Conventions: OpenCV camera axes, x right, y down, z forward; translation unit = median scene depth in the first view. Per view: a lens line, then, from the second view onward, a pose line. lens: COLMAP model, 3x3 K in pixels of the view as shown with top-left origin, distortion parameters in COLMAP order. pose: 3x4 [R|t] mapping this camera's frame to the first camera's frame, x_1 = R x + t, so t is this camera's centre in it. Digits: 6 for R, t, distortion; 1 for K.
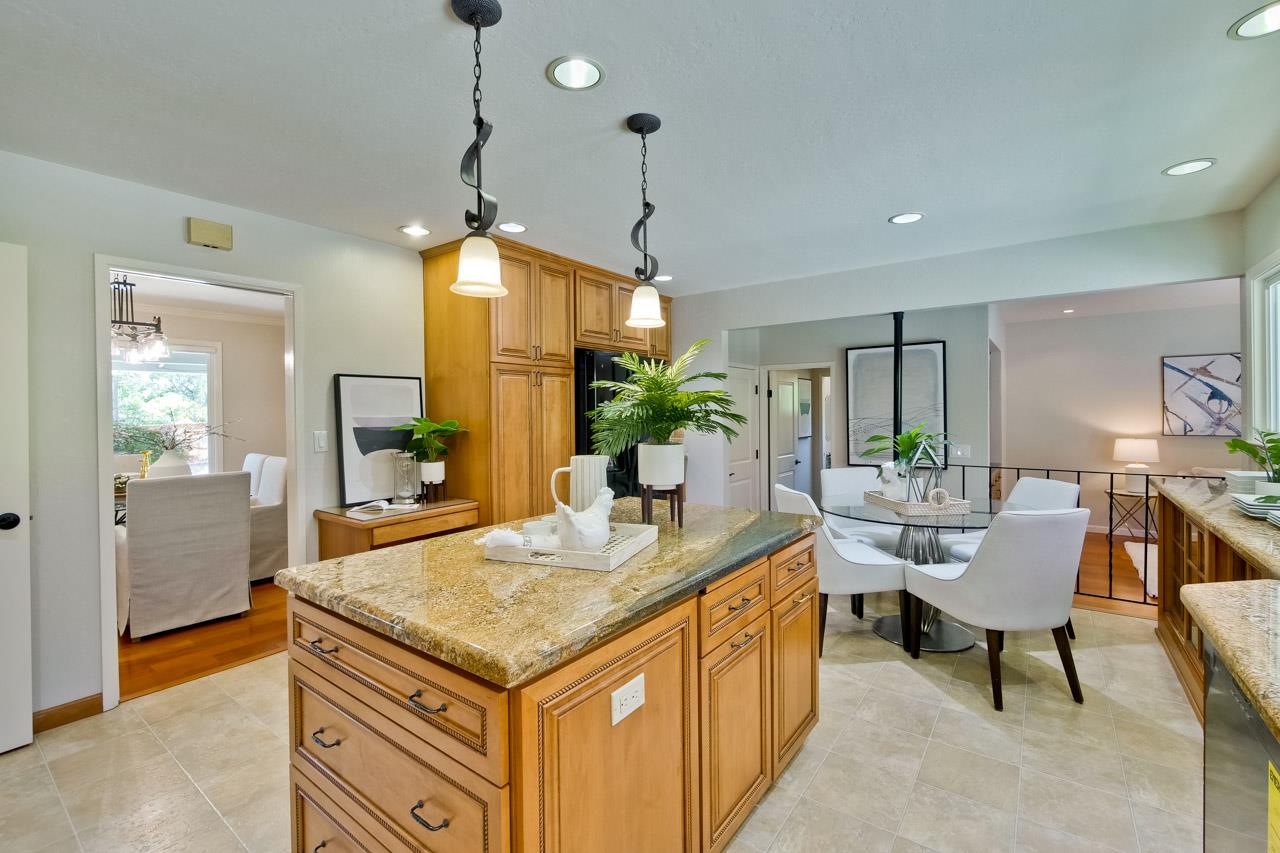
lens RADIAL K [[546.6, 0, 652.3], [0, 546.6, 417.4], [0, 0, 1]] dist [-0.012051, 0.002703]
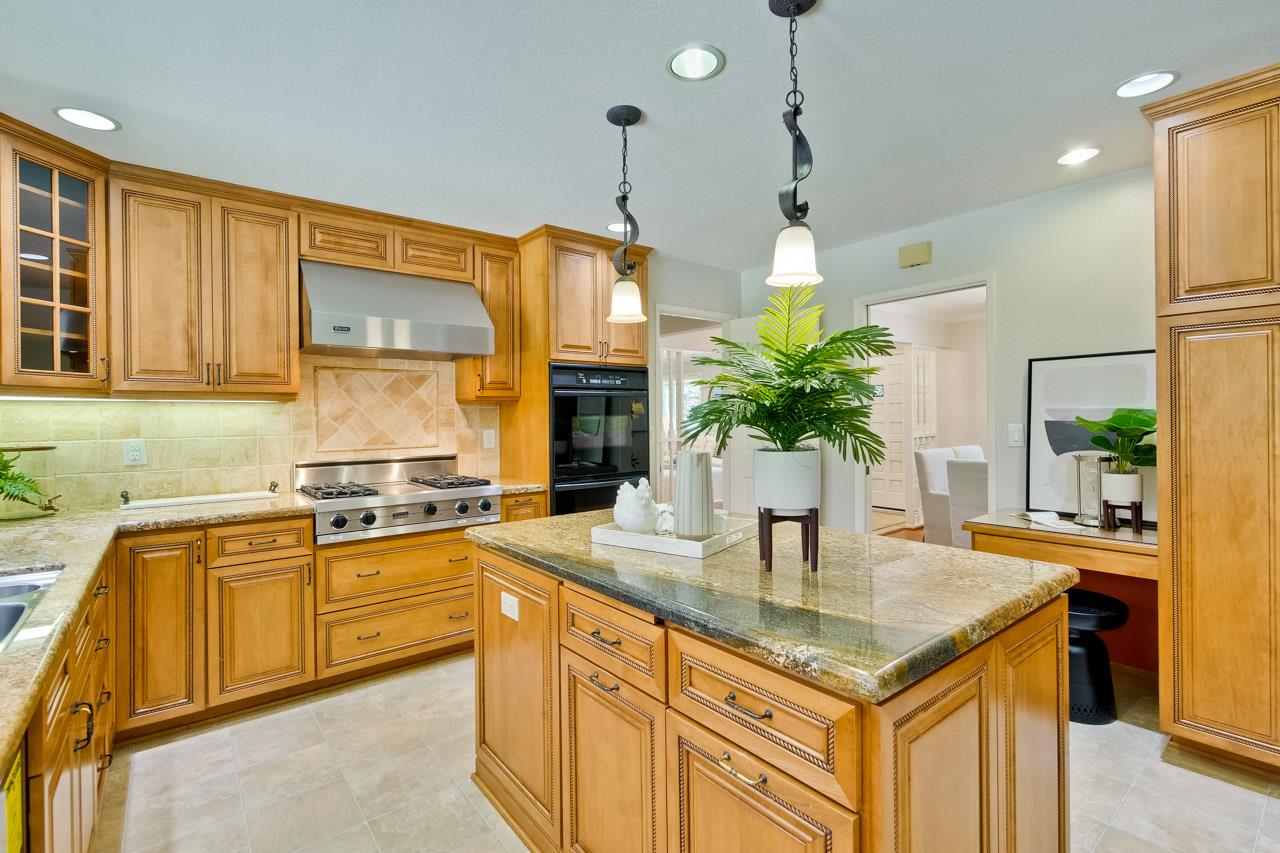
lens RADIAL K [[546.6, 0, 632.4], [0, 546.6, 417.6], [0, 0, 1]] dist [-0.012051, 0.002703]
pose [[-0.281481, 0.014202, -0.959462, 0.344179], [0.006914, 0.999895, 0.012772, -0.001466], [0.959542, -0.003039, -0.281550, 0.470784]]
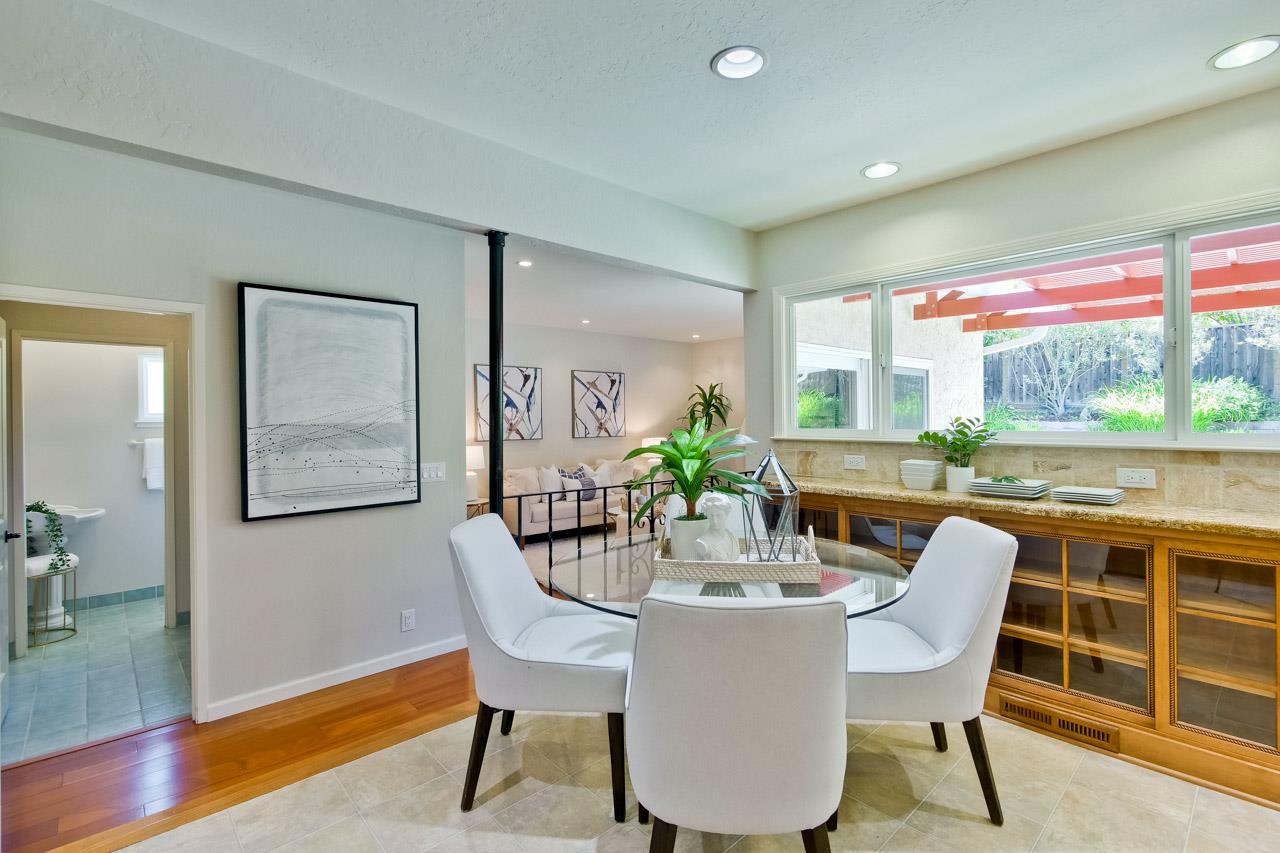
lens RADIAL K [[593.7, 0, 665.5], [0, 593.7, 418.5], [0, 0, 1]] dist [0.000470, -0.002176]
pose [[0.189787, 0.005766, 0.981808, -0.124657], [0.015619, 0.999838, -0.008891, 0.008314], [-0.981701, 0.017022, 0.189666, 0.700055]]
